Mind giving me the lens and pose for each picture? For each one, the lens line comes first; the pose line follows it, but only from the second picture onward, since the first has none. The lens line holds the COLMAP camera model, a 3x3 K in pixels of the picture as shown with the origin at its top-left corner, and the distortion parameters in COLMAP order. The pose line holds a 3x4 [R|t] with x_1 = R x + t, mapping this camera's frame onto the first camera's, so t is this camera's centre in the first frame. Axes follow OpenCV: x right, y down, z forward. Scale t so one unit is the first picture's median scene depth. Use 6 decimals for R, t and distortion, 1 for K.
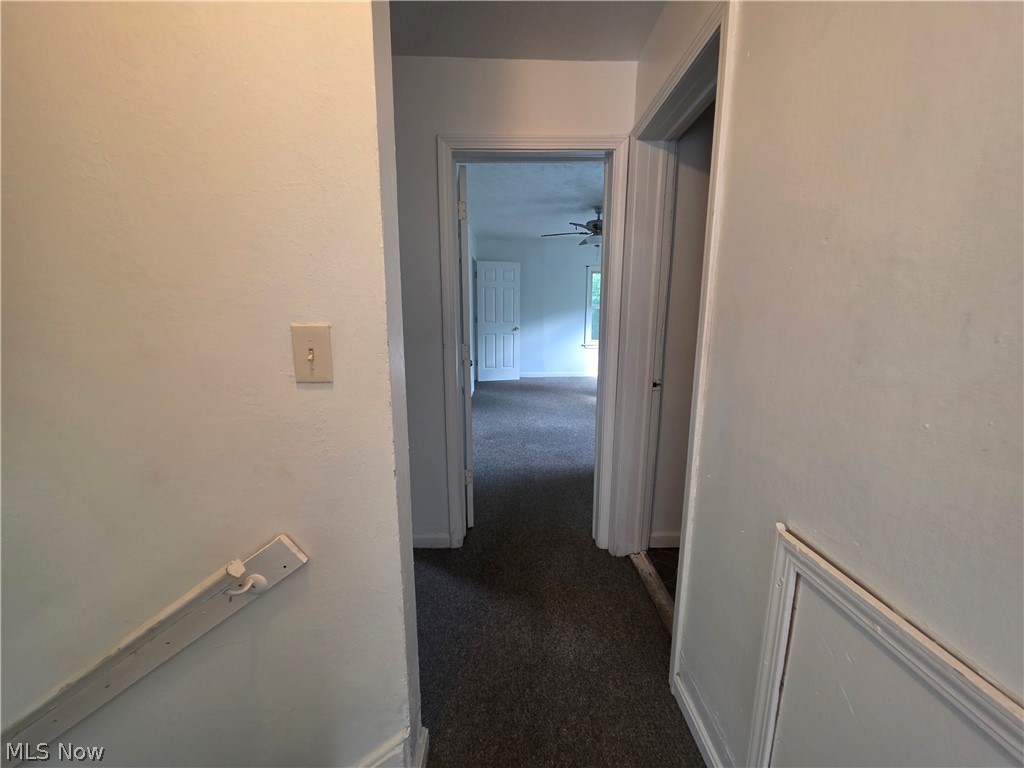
lens RADIAL K [[408.2, 0, 511.5], [0, 408.2, 386.0], [0, 0, 1]] dist [-0.001394, 0.001164]
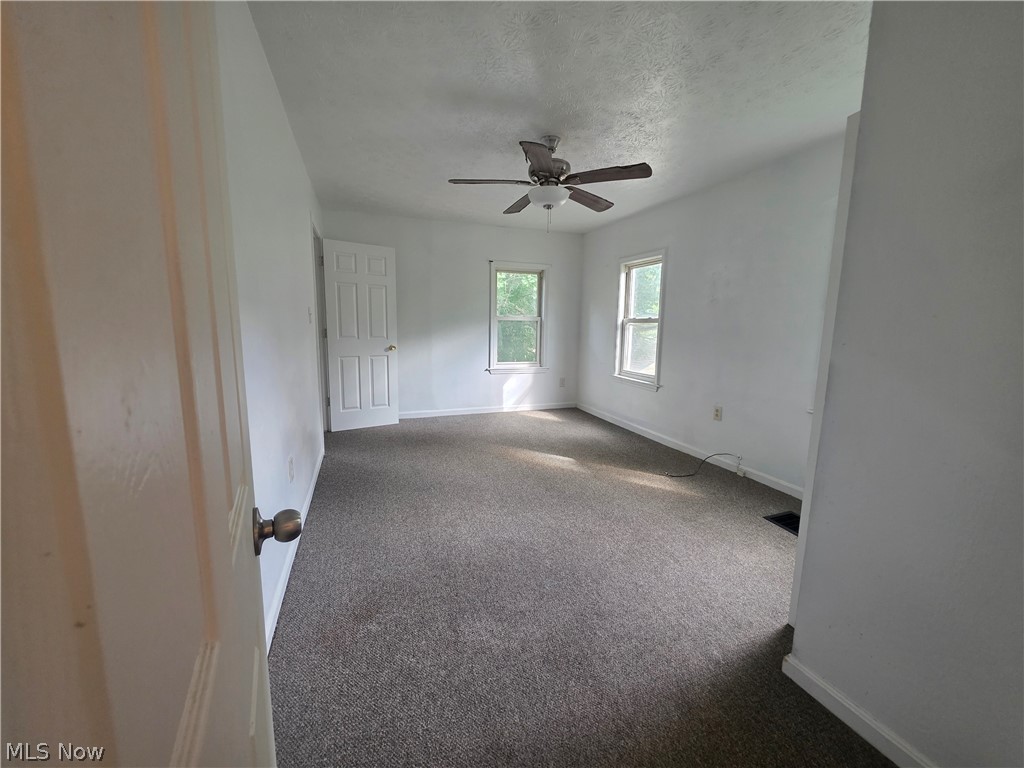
lens RADIAL K [[408.2, 0, 512.3], [0, 408.2, 385.0], [0, 0, 1]] dist [-0.001394, 0.001164]
pose [[0.943020, -0.034433, 0.330950, -0.025637], [0.047841, 0.998328, -0.032450, -0.050811], [-0.329280, 0.046434, 0.943090, 0.325094]]
